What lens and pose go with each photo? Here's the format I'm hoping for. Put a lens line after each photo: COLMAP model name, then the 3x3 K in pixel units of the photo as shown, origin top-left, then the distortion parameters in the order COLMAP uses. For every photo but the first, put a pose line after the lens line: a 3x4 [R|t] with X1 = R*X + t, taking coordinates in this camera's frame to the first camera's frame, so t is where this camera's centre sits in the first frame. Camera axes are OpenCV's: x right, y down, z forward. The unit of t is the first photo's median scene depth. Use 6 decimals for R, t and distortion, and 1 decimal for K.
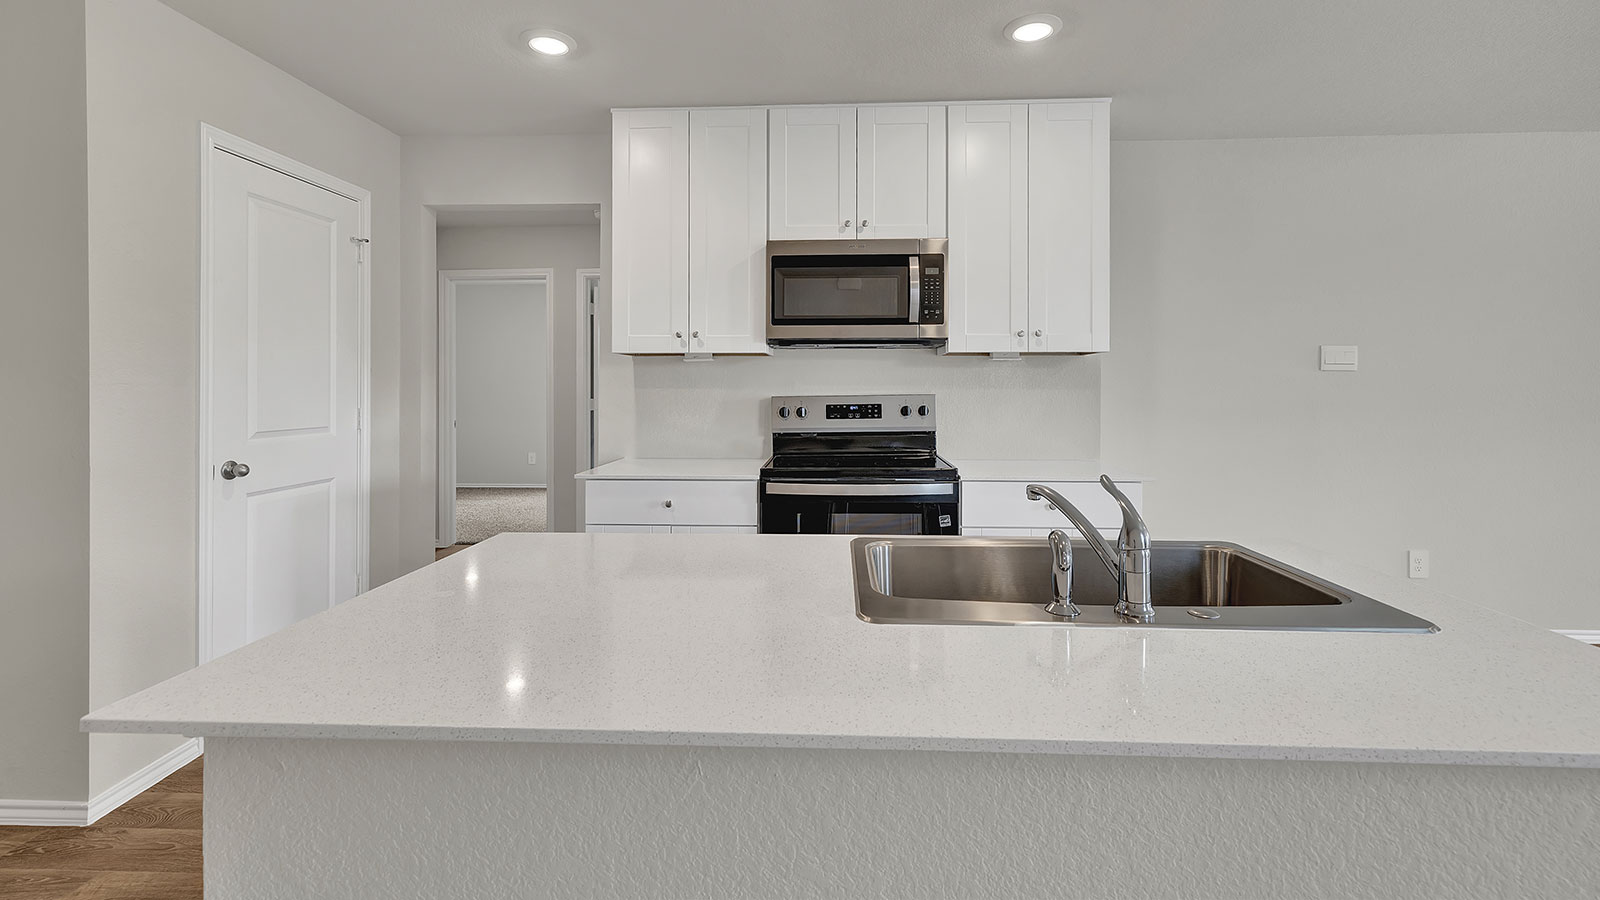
lens RADIAL K [[727.8, 0, 807.3], [0, 727.8, 382.8], [0, 0, 1]] dist [0.010265, 0.000279]
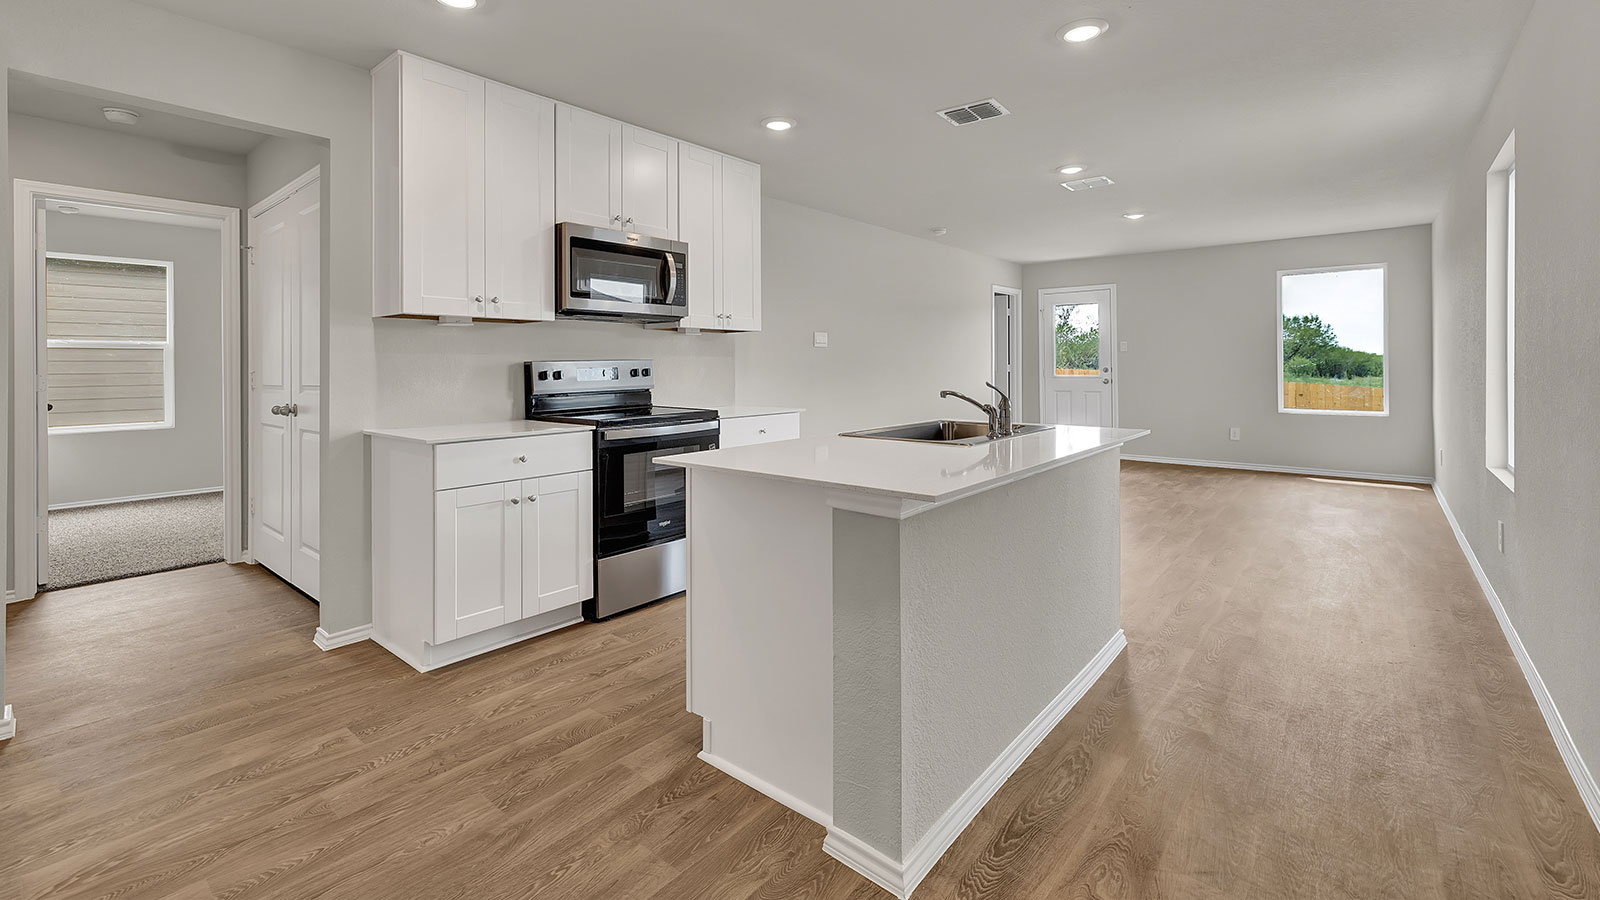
lens RADIAL K [[659.1, 0, 796.3], [0, 659.1, 401.4], [0, 0, 1]] dist [-0.024541, 0.000561]
pose [[0.612759, -0.045824, 0.788940, -0.638286], [-0.002215, 0.998214, 0.059699, 0.020803], [-0.790267, -0.038328, 0.611563, 0.078911]]
